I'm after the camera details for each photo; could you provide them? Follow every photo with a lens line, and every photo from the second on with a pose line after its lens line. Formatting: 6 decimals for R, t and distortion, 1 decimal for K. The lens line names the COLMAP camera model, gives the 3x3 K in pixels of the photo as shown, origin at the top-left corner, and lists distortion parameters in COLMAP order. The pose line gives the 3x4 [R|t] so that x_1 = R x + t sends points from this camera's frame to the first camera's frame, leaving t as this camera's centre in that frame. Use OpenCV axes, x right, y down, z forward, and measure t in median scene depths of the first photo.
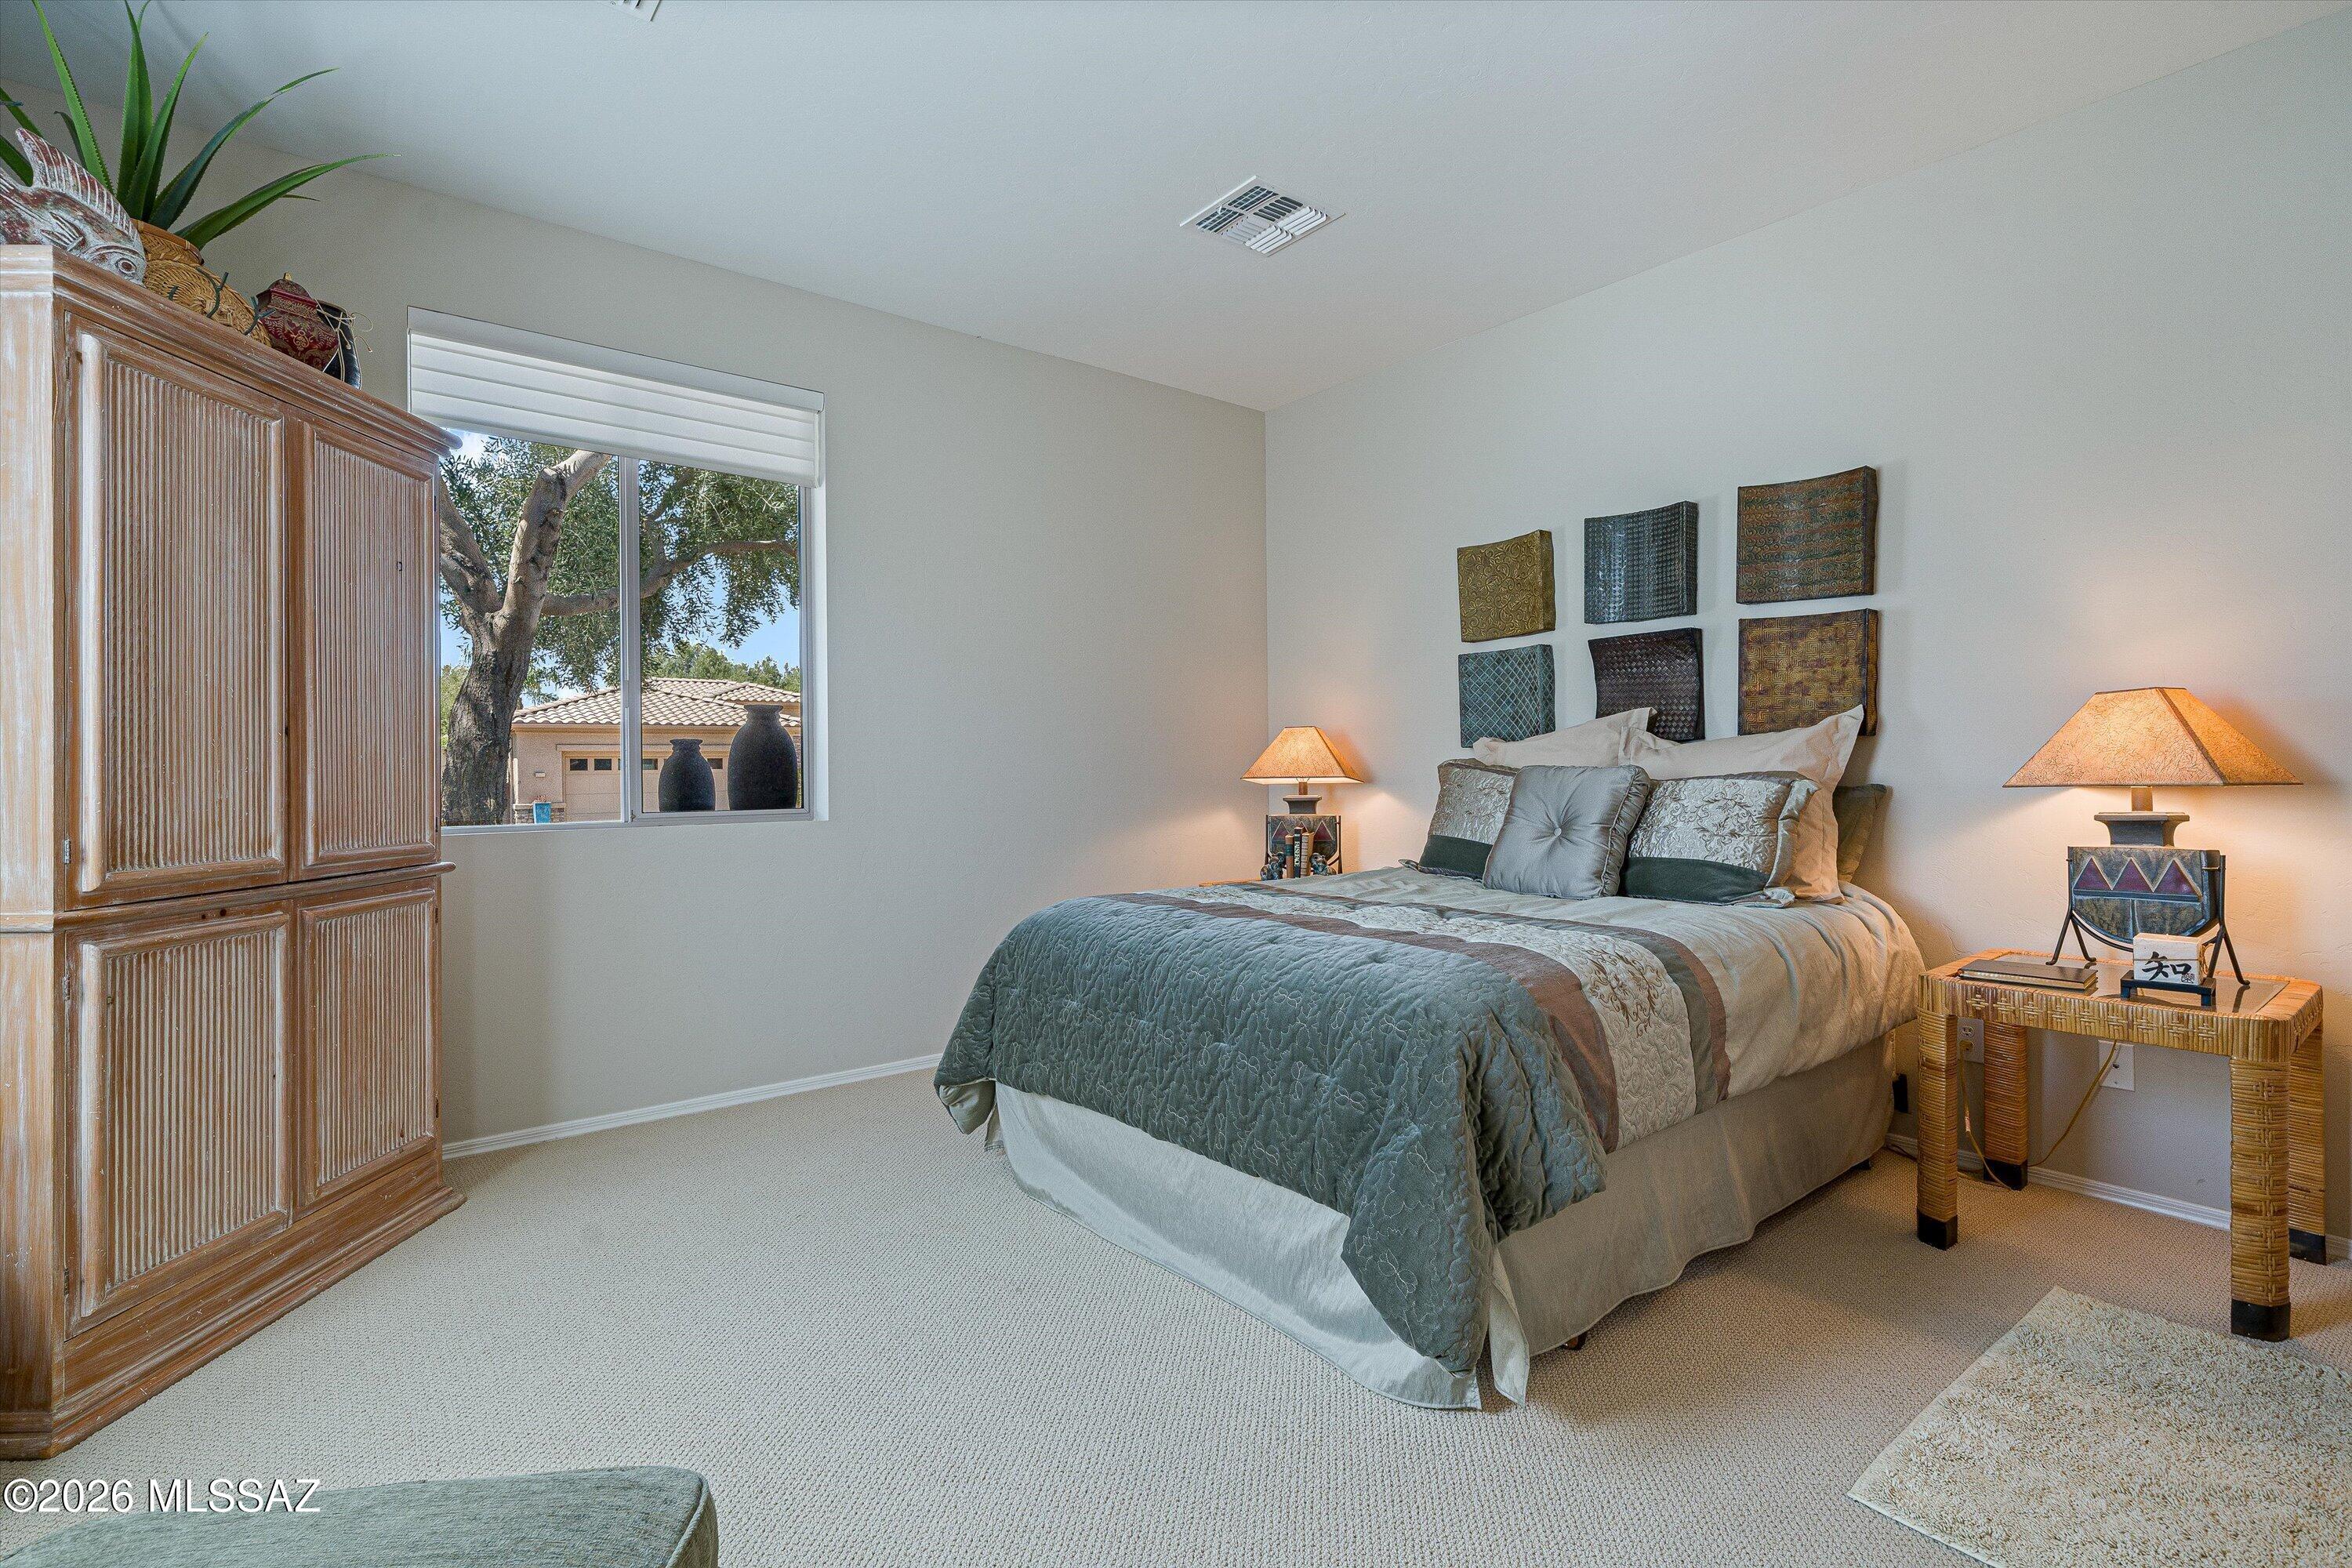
lens RADIAL K [[1099.4, 0, 1176.0], [0, 1099.4, 784.0], [0, 0, 1]] dist [-0.000970, -0.000107]
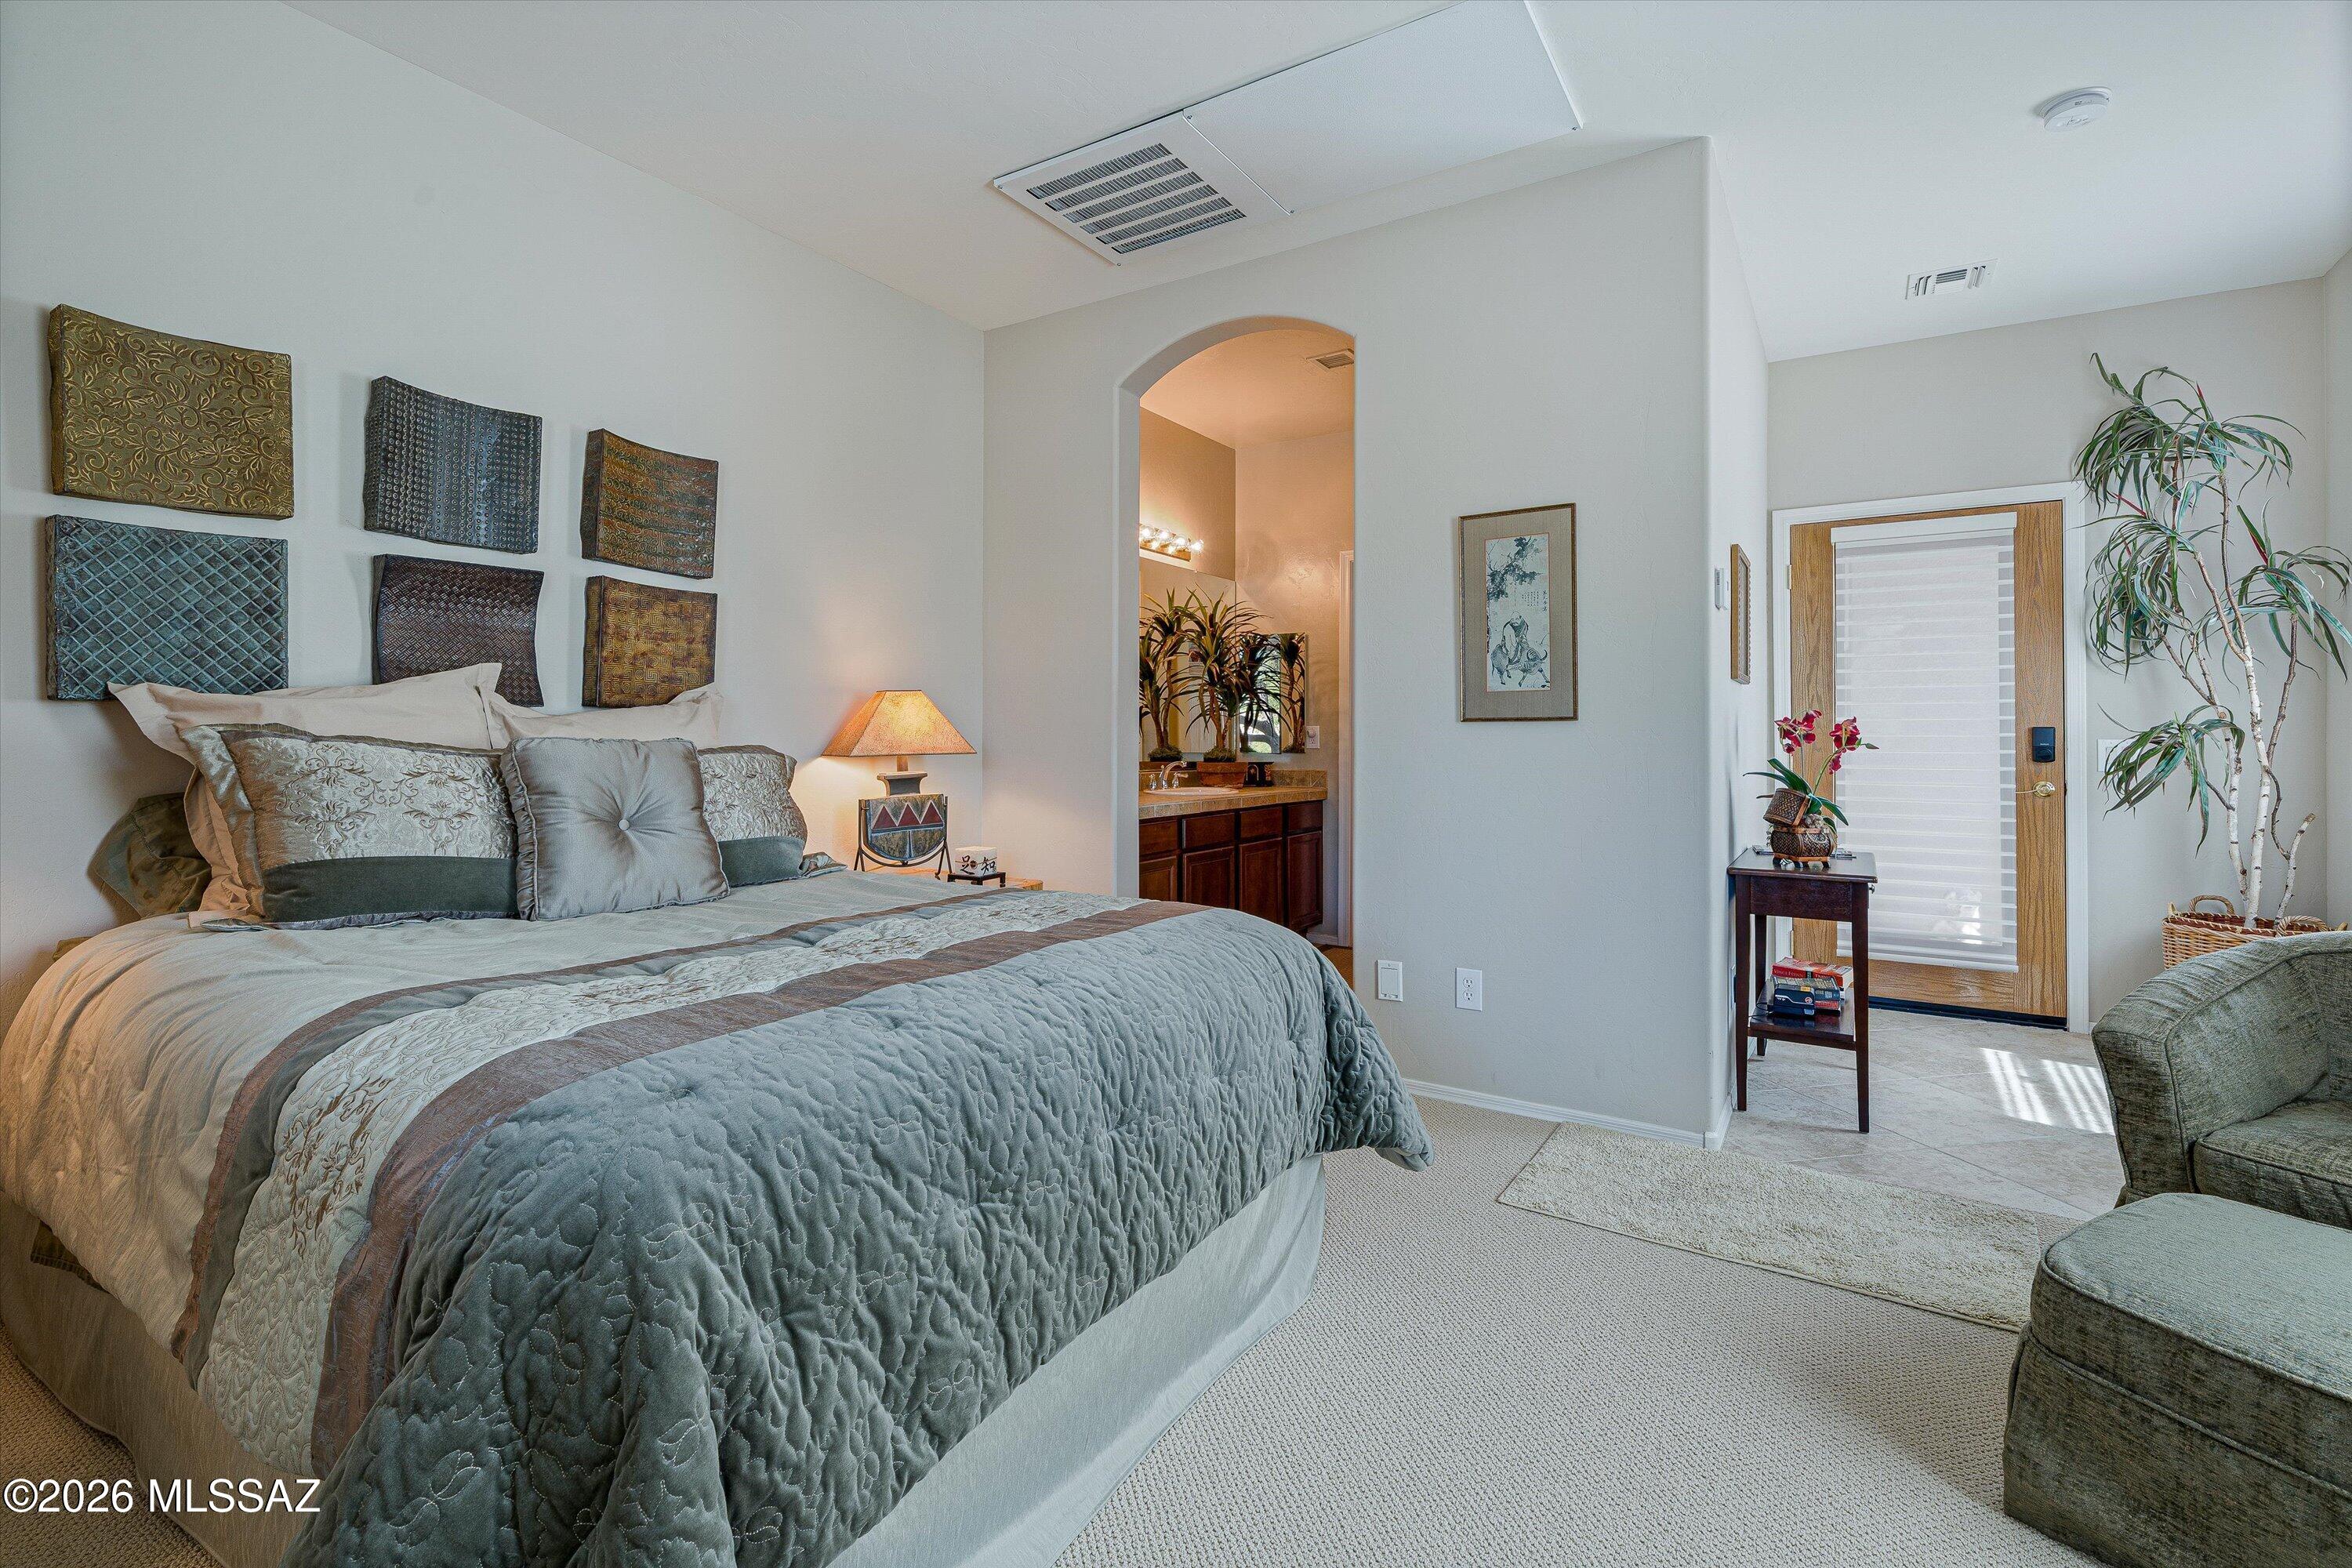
lens RADIAL K [[1099.4, 0, 1176.0], [0, 1099.4, 784.0], [0, 0, 1]] dist [-0.000970, -0.000107]
pose [[-0.298677, -0.025111, 0.954024, -0.511952], [0.014401, 0.999421, 0.030815, 0.000314], [-0.954246, 0.022943, -0.298142, 0.849007]]
